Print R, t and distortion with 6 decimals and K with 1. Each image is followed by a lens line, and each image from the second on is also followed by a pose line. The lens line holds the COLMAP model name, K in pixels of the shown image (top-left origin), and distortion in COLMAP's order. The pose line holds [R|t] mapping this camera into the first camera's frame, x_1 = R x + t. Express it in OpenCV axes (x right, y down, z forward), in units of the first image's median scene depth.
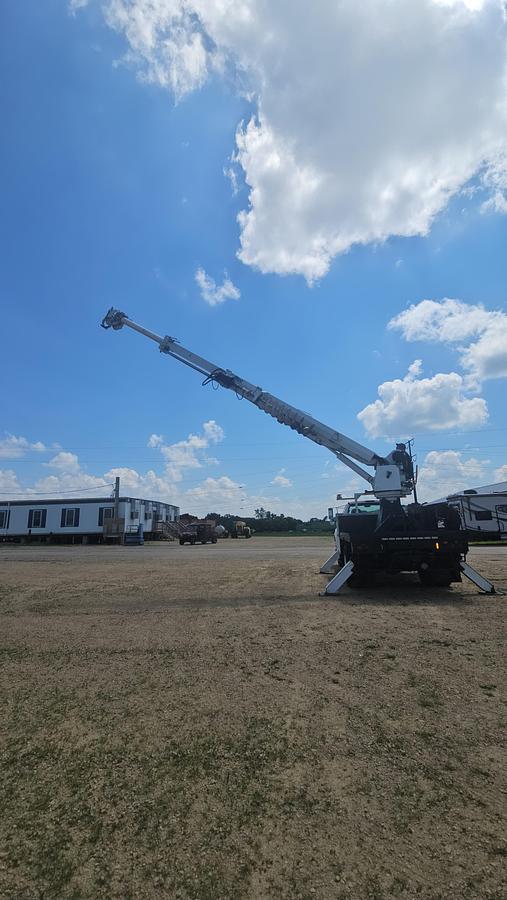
lens RADIAL K [[377.7, 0, 247.3], [0, 377.7, 439.3], [0, 0, 1]] dist [0.001641, -0.006533]
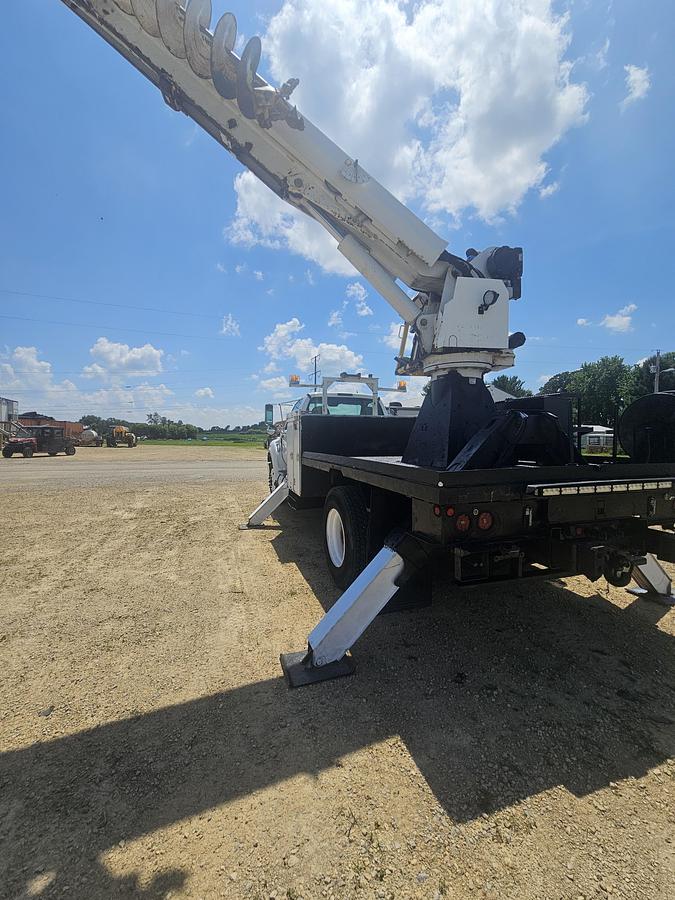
lens RADIAL K [[373.6, 0, 341.6], [0, 373.6, 454.2], [0, 0, 1]] dist [-0.003703, -0.000993]
pose [[0.878520, 0.004350, 0.477687, 0.134662], [-0.134620, 0.961687, 0.238823, 0.263648], [-0.458346, -0.274116, 0.845446, 1.156984]]
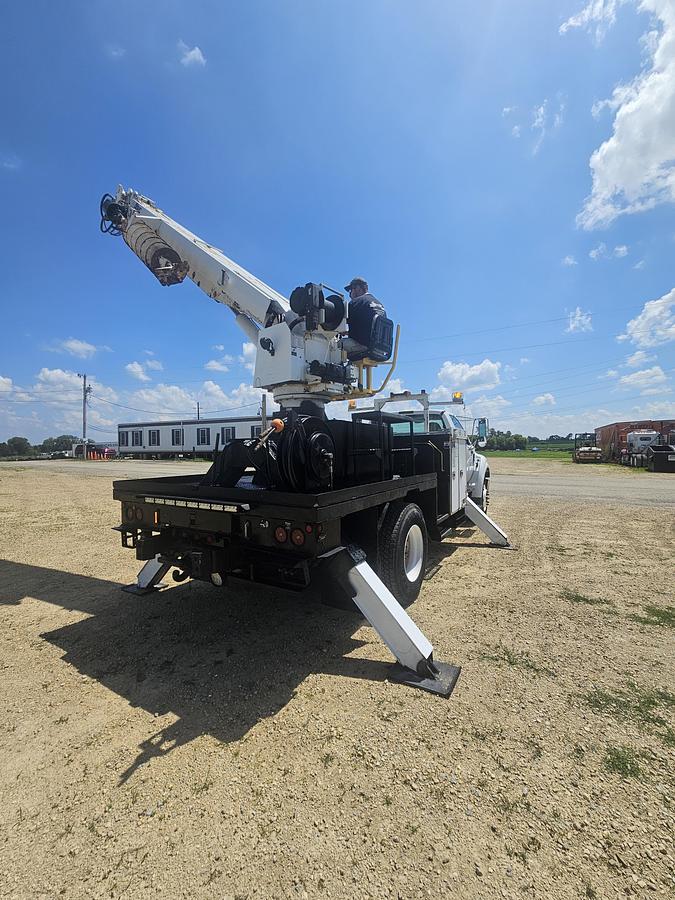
lens RADIAL K [[373.6, 0, 329.0], [0, 373.6, 452.6], [0, 0, 1]] dist [-0.003703, -0.000993]
pose [[0.929103, 0.018553, -0.369355, 0.947700], [0.074139, 0.969121, 0.235176, 0.182010], [0.362313, -0.245887, 0.899038, 0.982274]]
